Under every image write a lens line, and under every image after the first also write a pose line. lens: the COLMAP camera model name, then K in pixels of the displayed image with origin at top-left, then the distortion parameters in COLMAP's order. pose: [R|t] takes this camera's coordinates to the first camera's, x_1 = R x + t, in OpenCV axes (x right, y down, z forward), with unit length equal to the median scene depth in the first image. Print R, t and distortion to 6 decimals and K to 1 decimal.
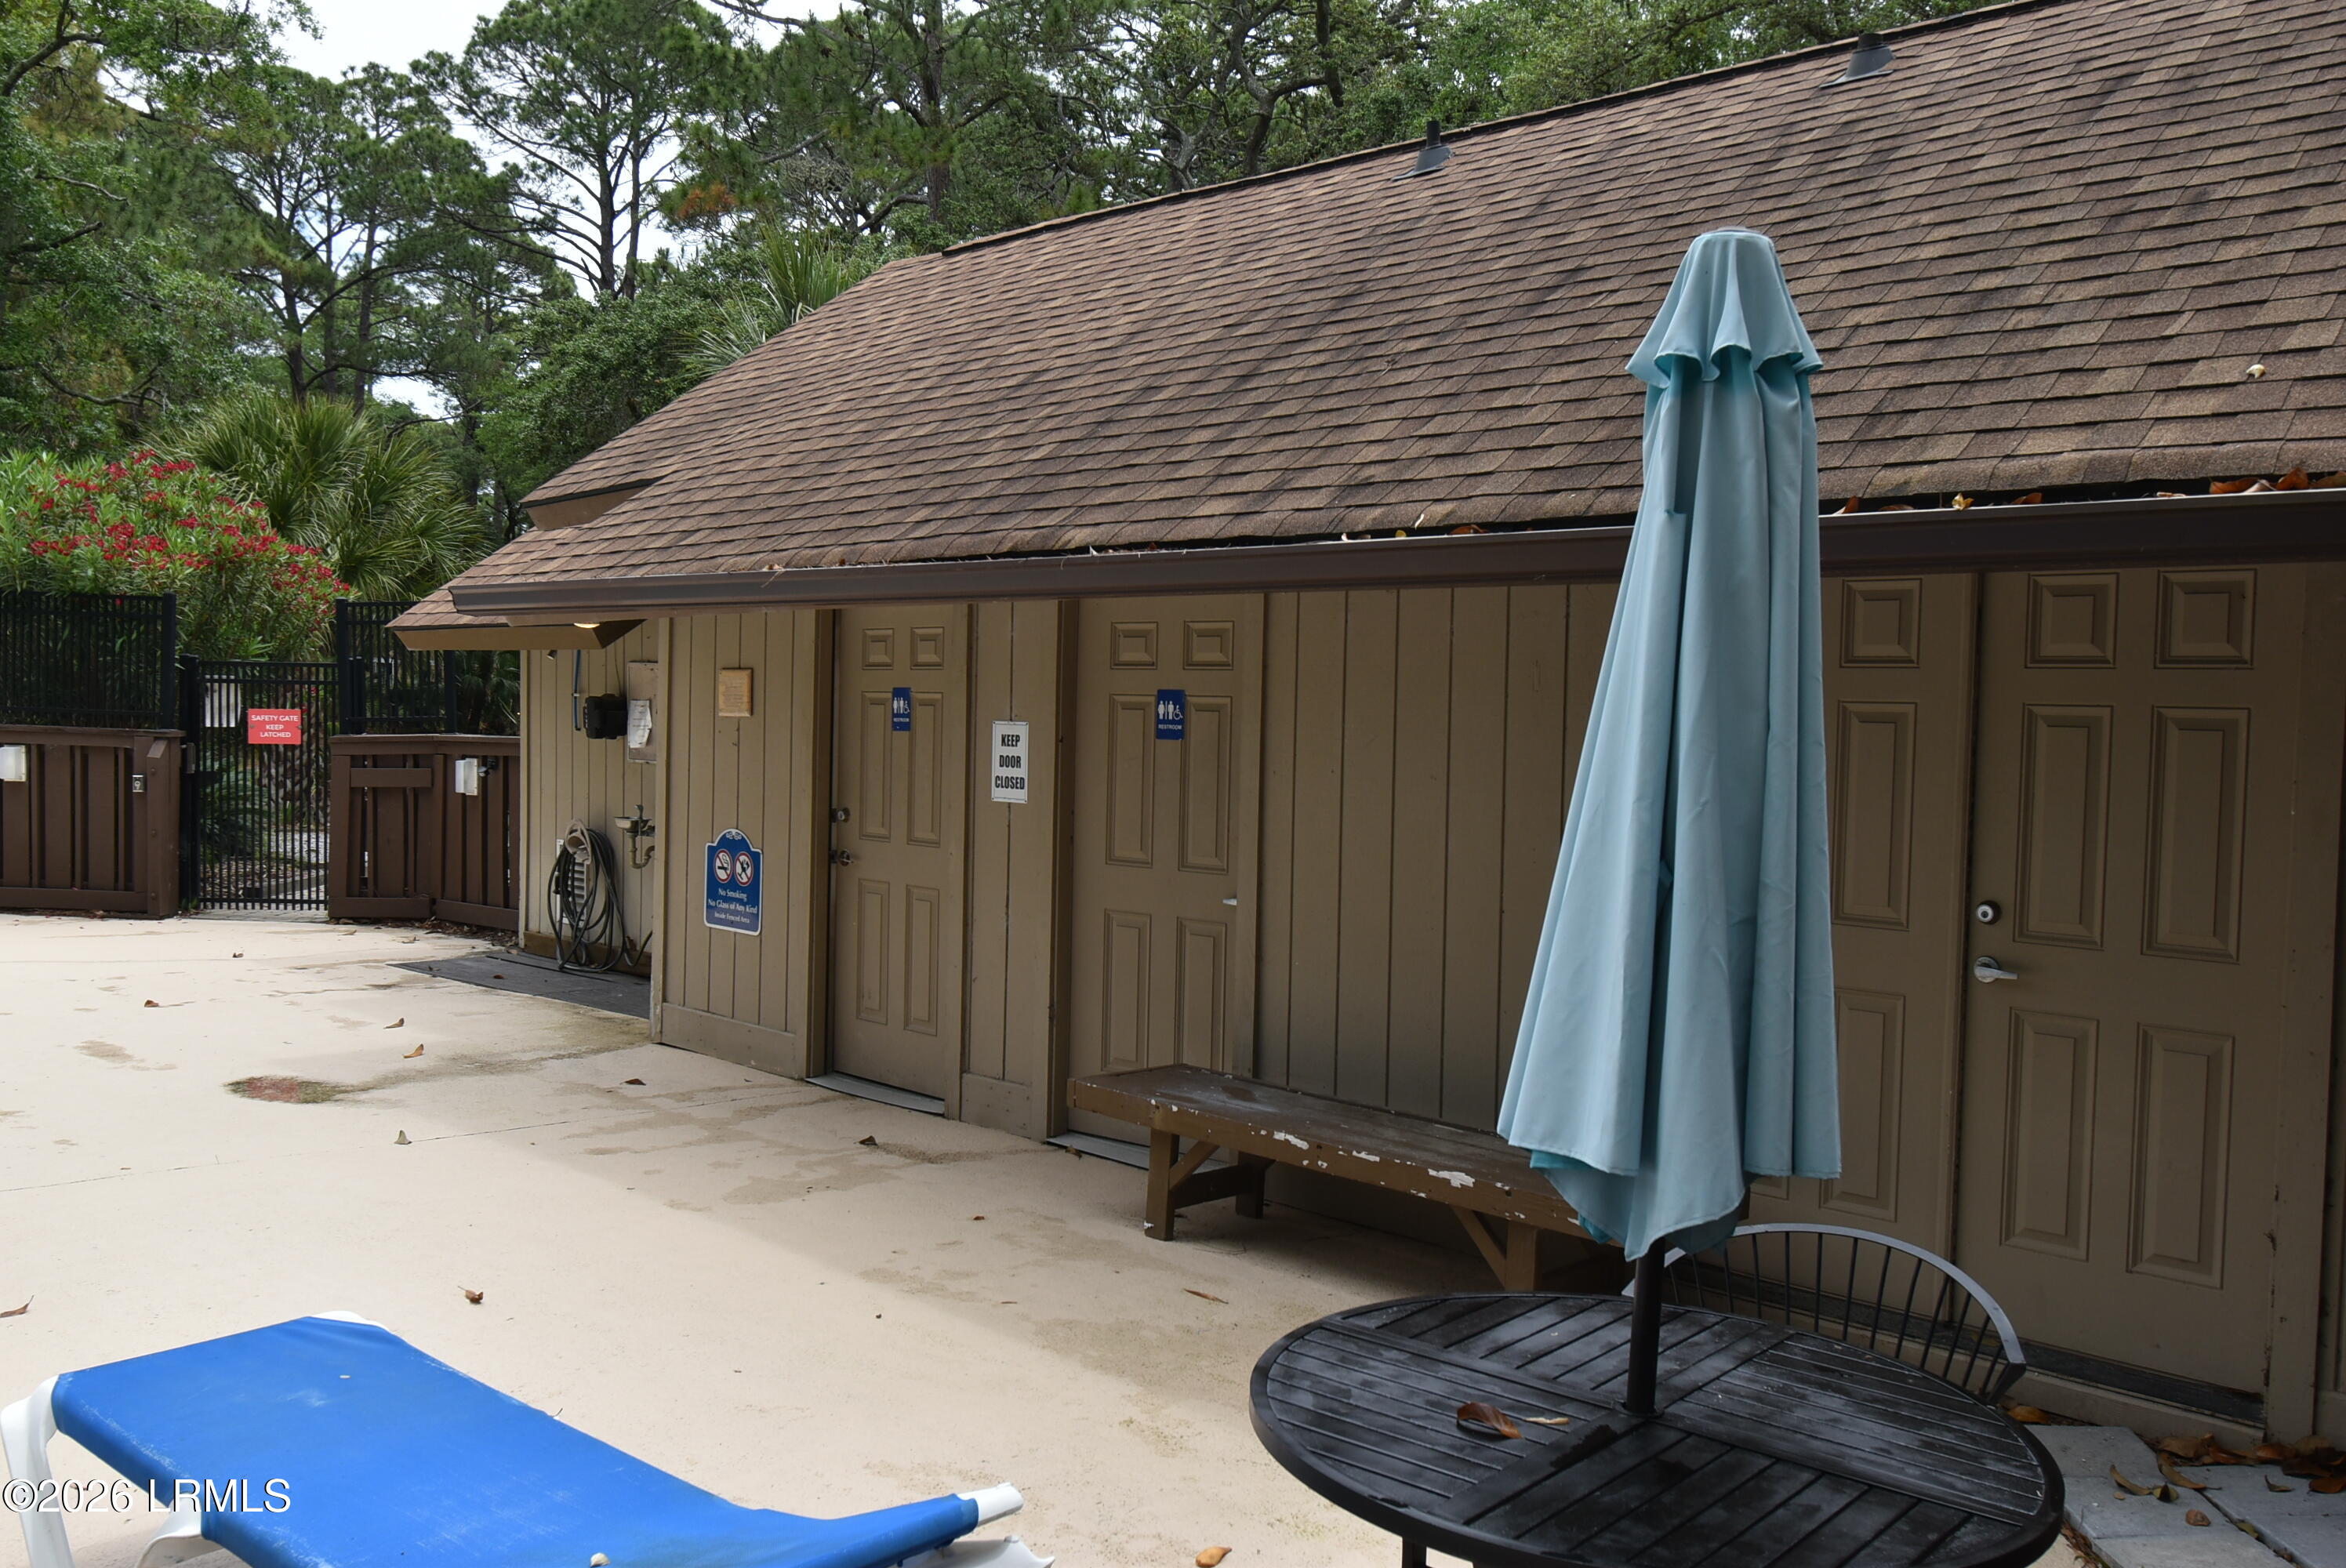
lens RADIAL K [[1939.5, 0, 1157.3], [0, 1939.5, 784.5], [0, 0, 1]] dist [-0.003529, -0.008512]
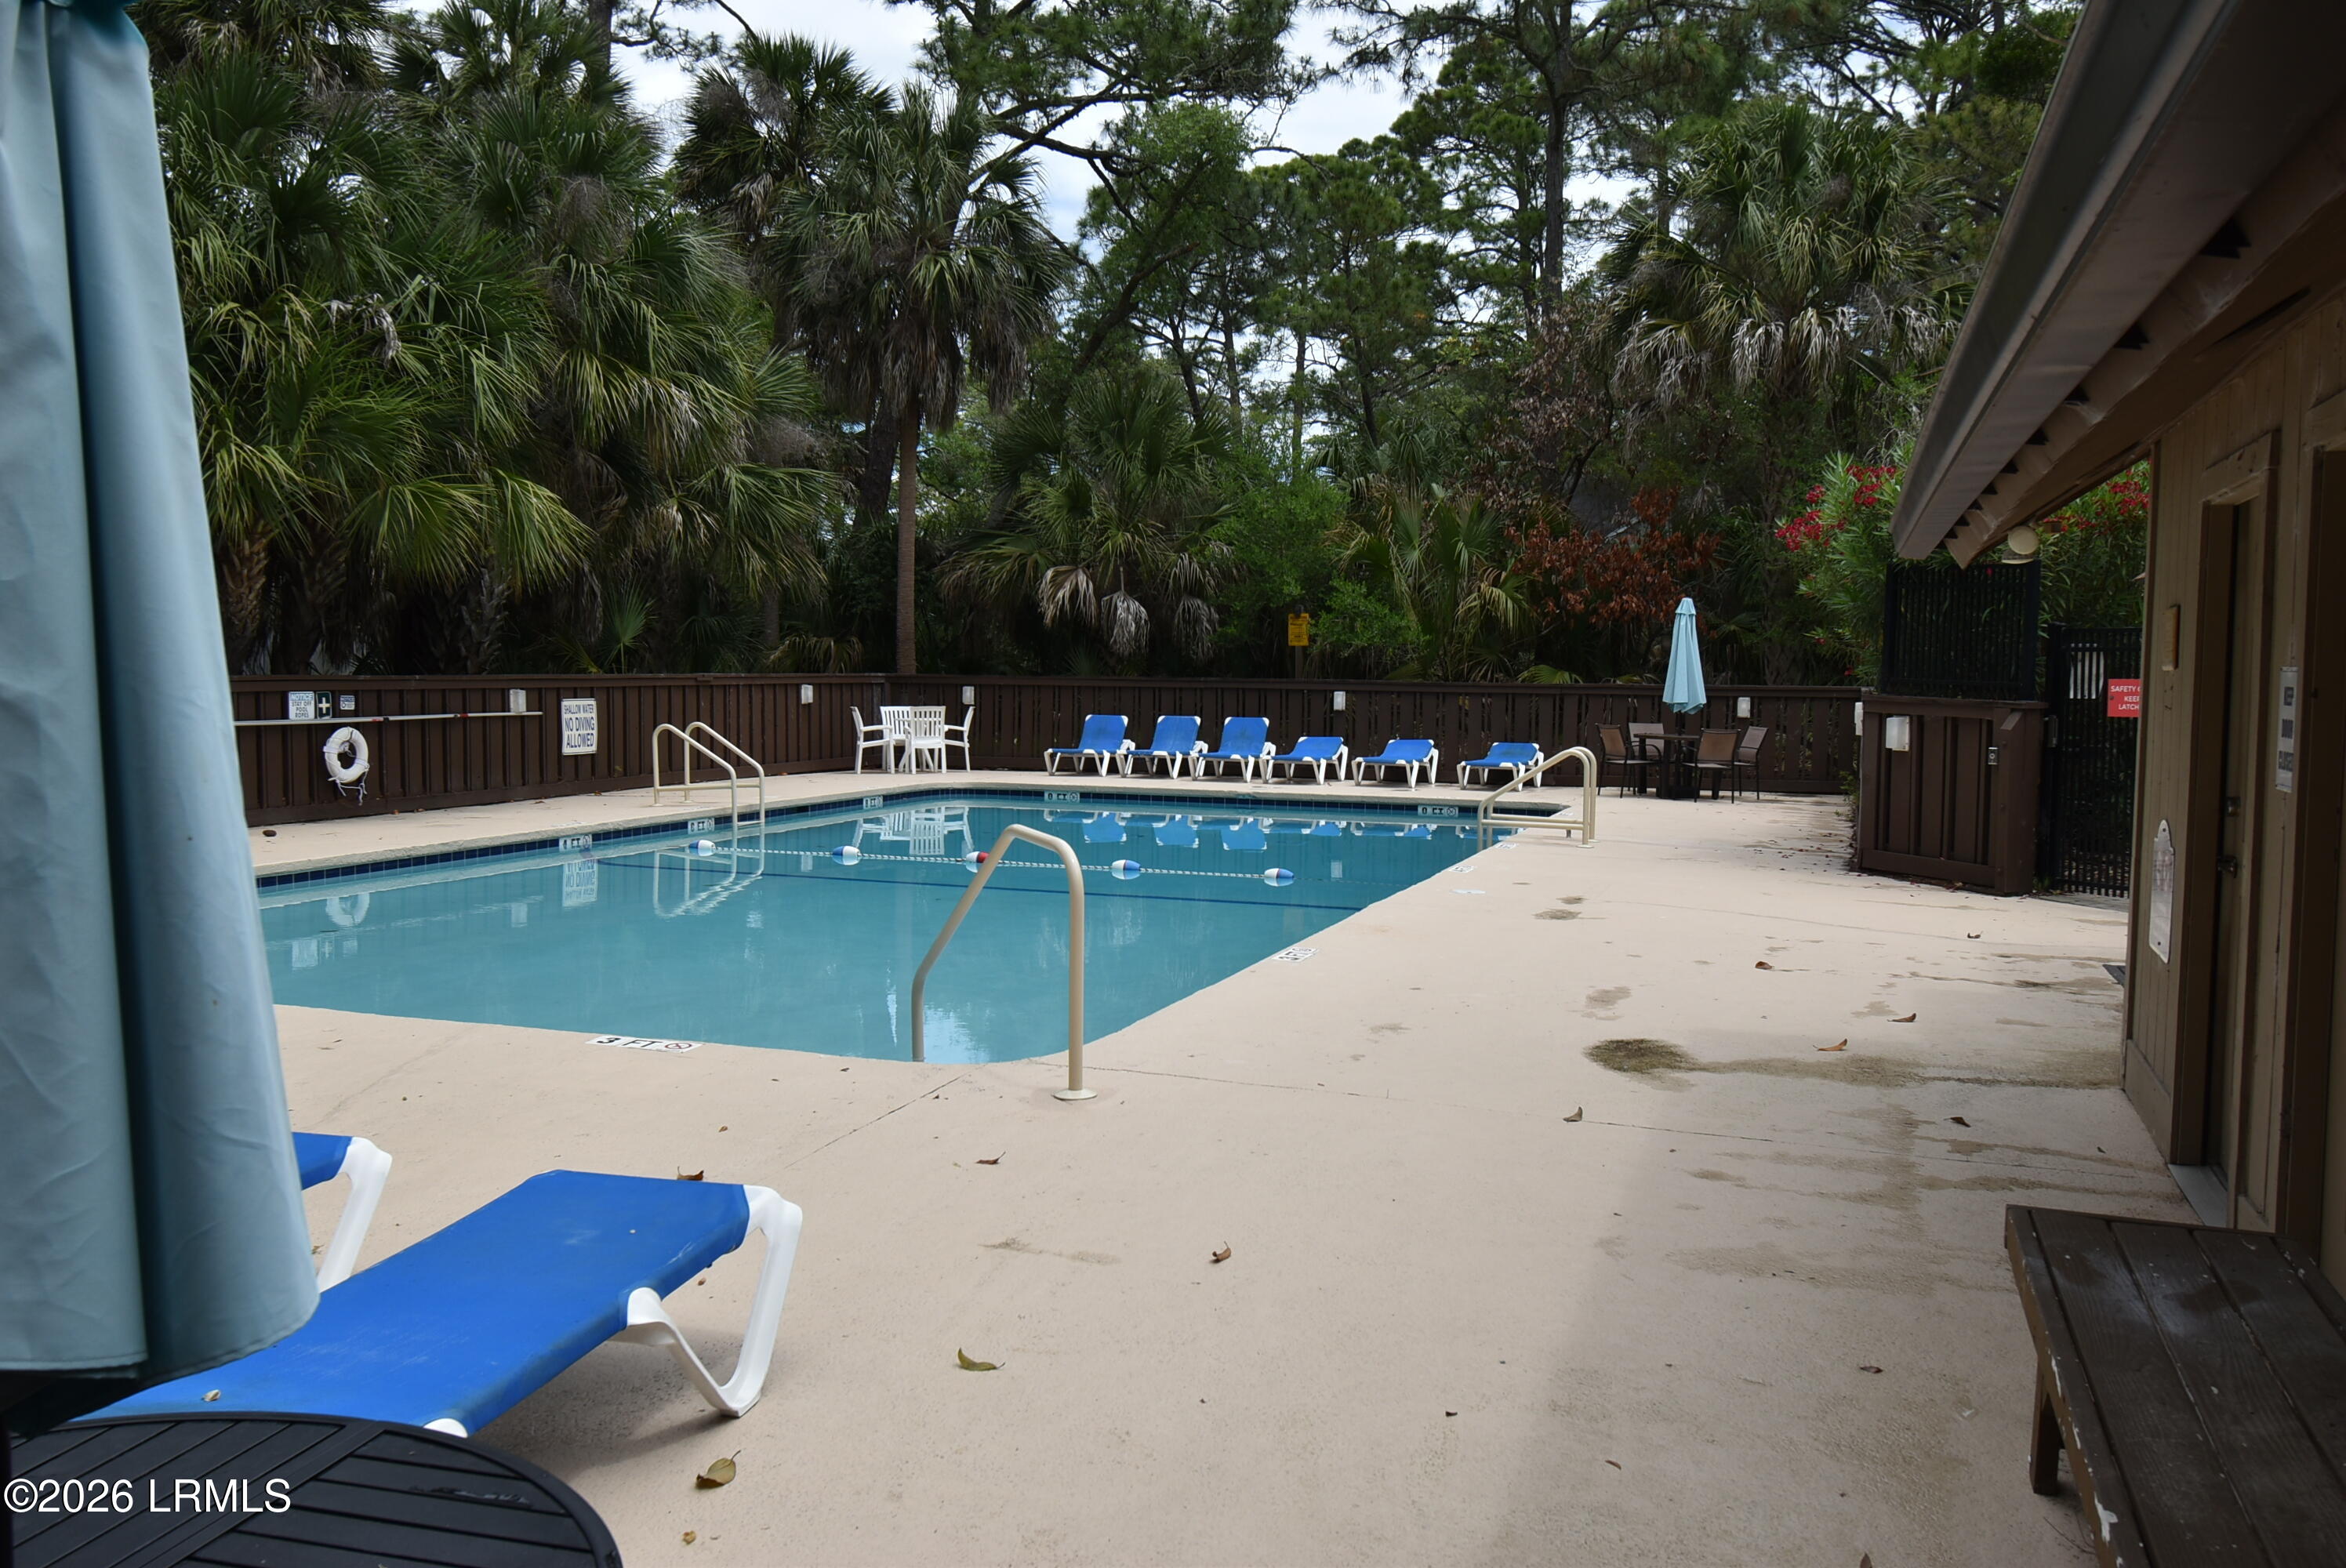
lens RADIAL K [[1939.5, 0, 1170.6], [0, 1939.5, 788.0], [0, 0, 1]] dist [-0.003529, -0.008512]
pose [[0.421397, 0.041117, -0.905944, 0.173402], [-0.034148, 0.998983, 0.029456, 0.001002], [0.906233, 0.018523, 0.422372, 0.192685]]
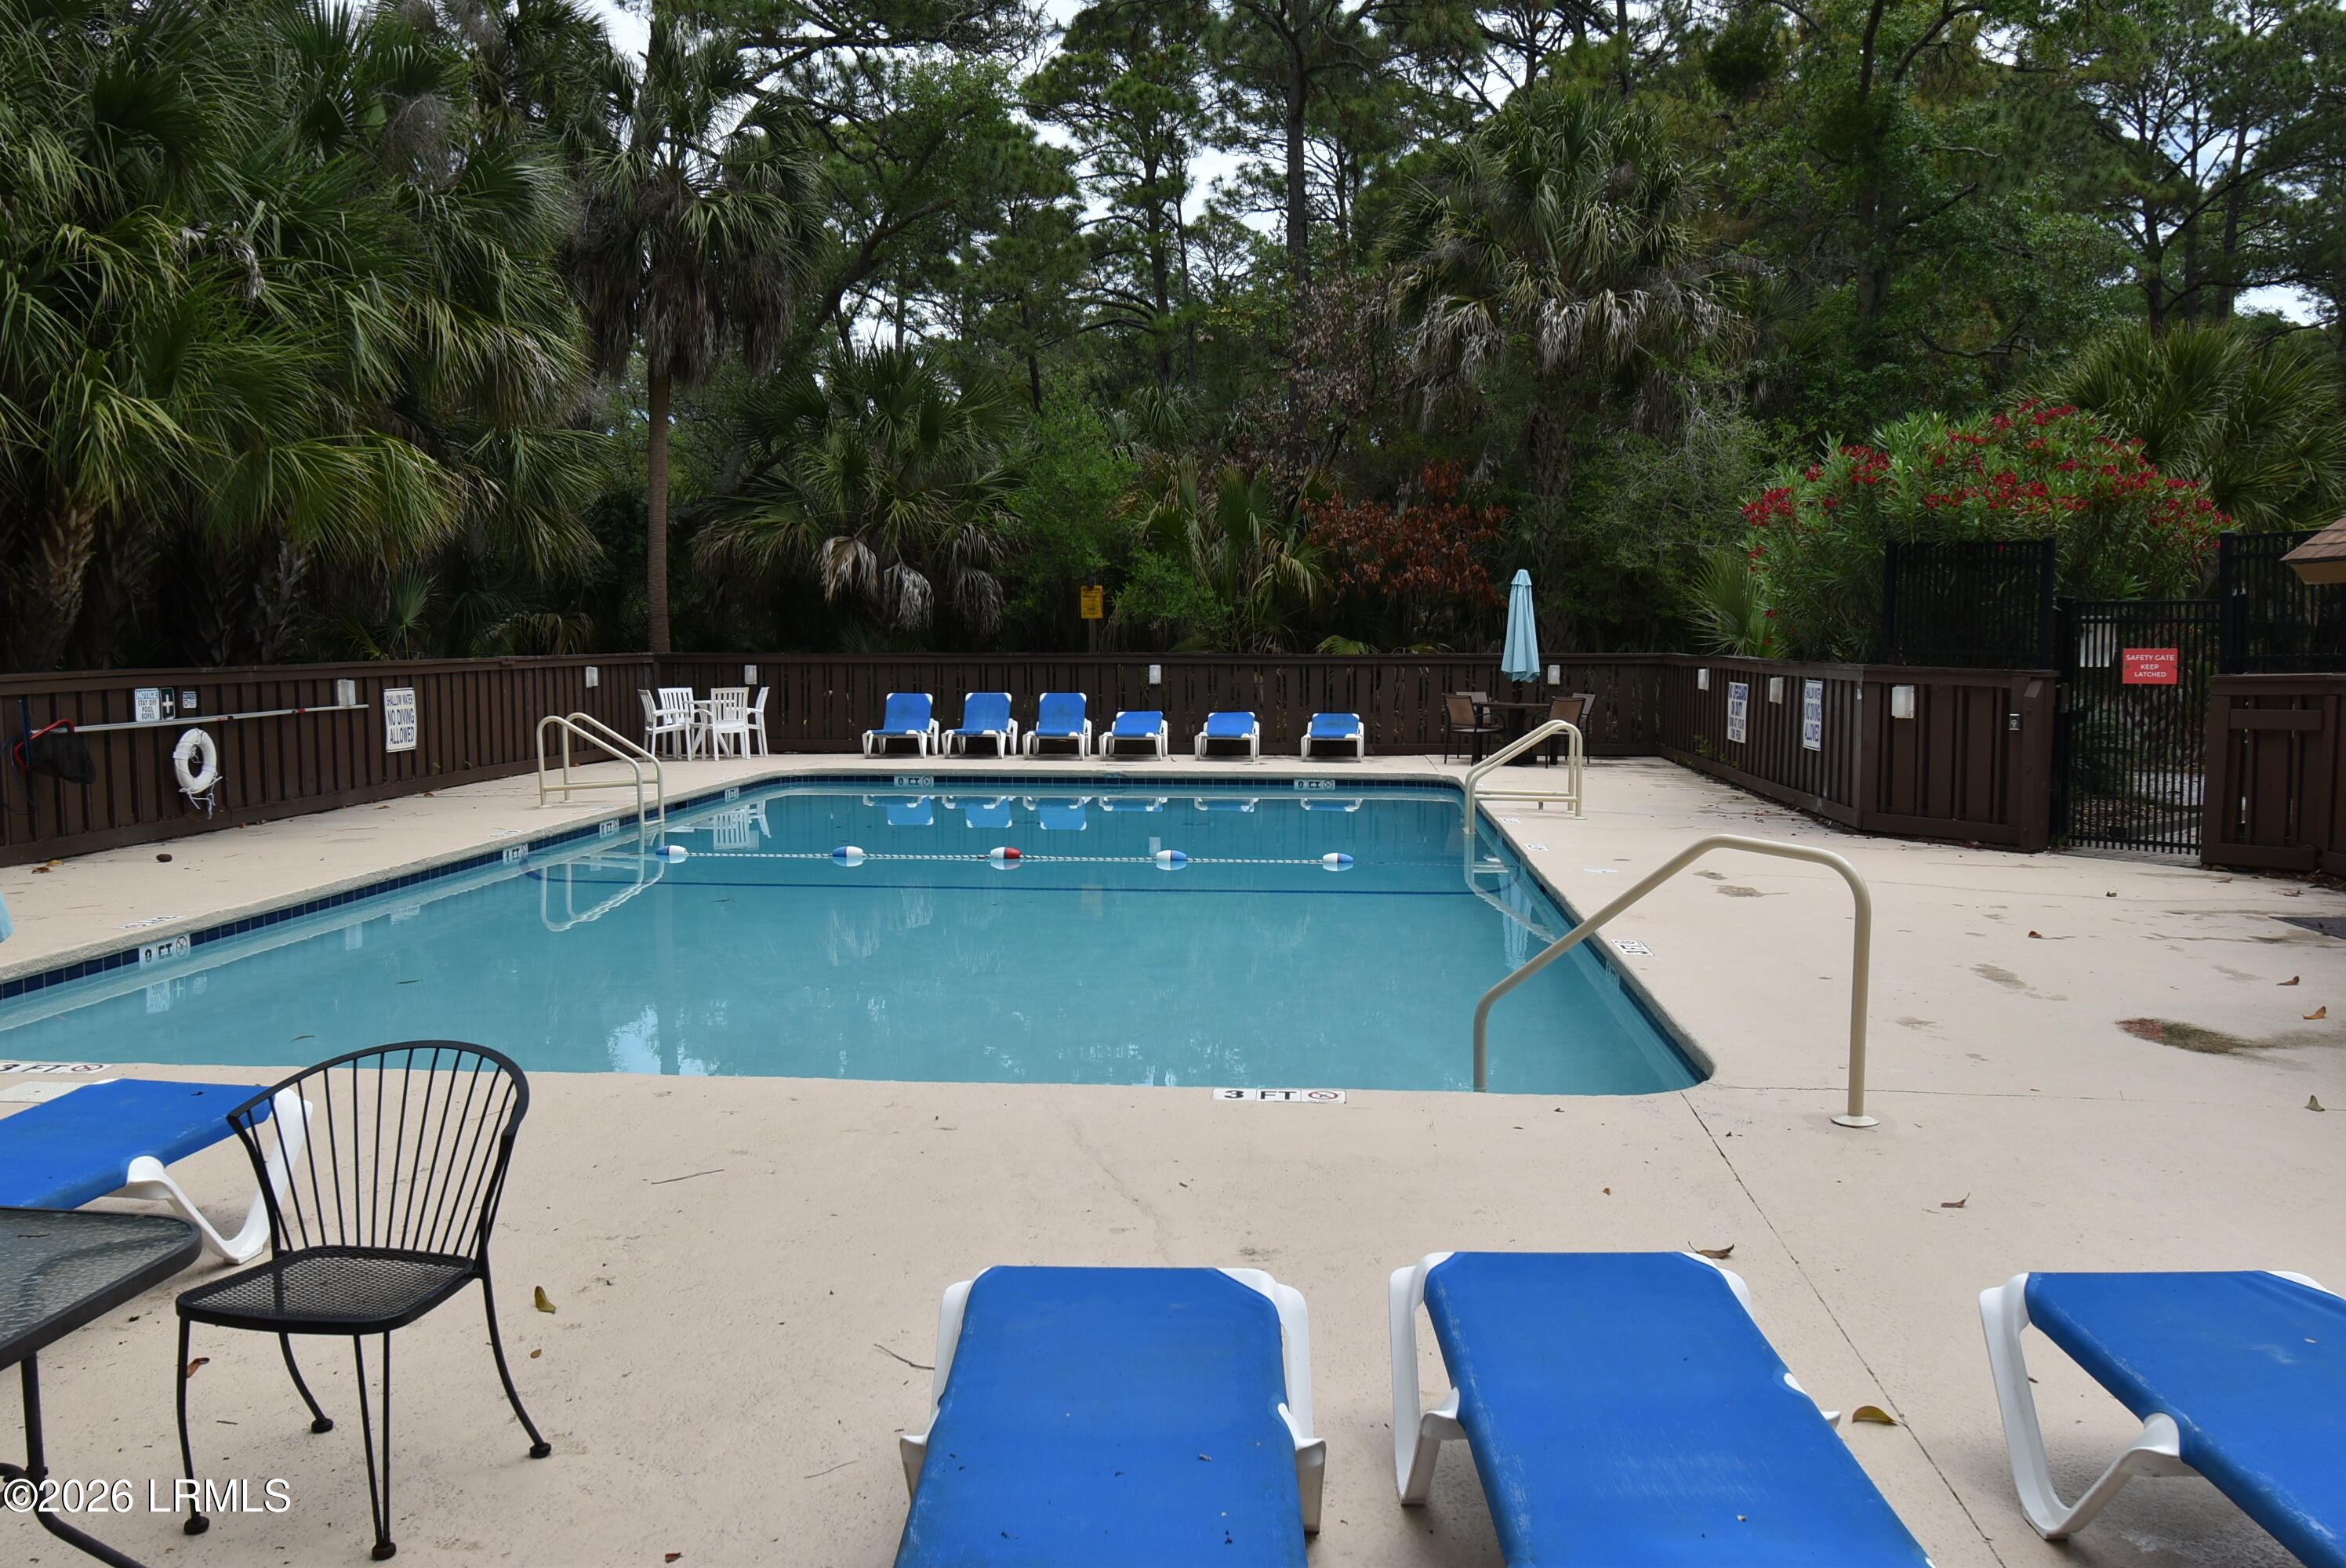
lens RADIAL K [[1939.5, 0, 1162.8], [0, 1939.5, 780.2], [0, 0, 1]] dist [-0.003529, -0.008512]
pose [[0.635151, 0.037257, -0.771489, -0.010552], [-0.013467, 0.999218, 0.037168, -0.001573], [0.772271, -0.013218, 0.635156, -0.016184]]
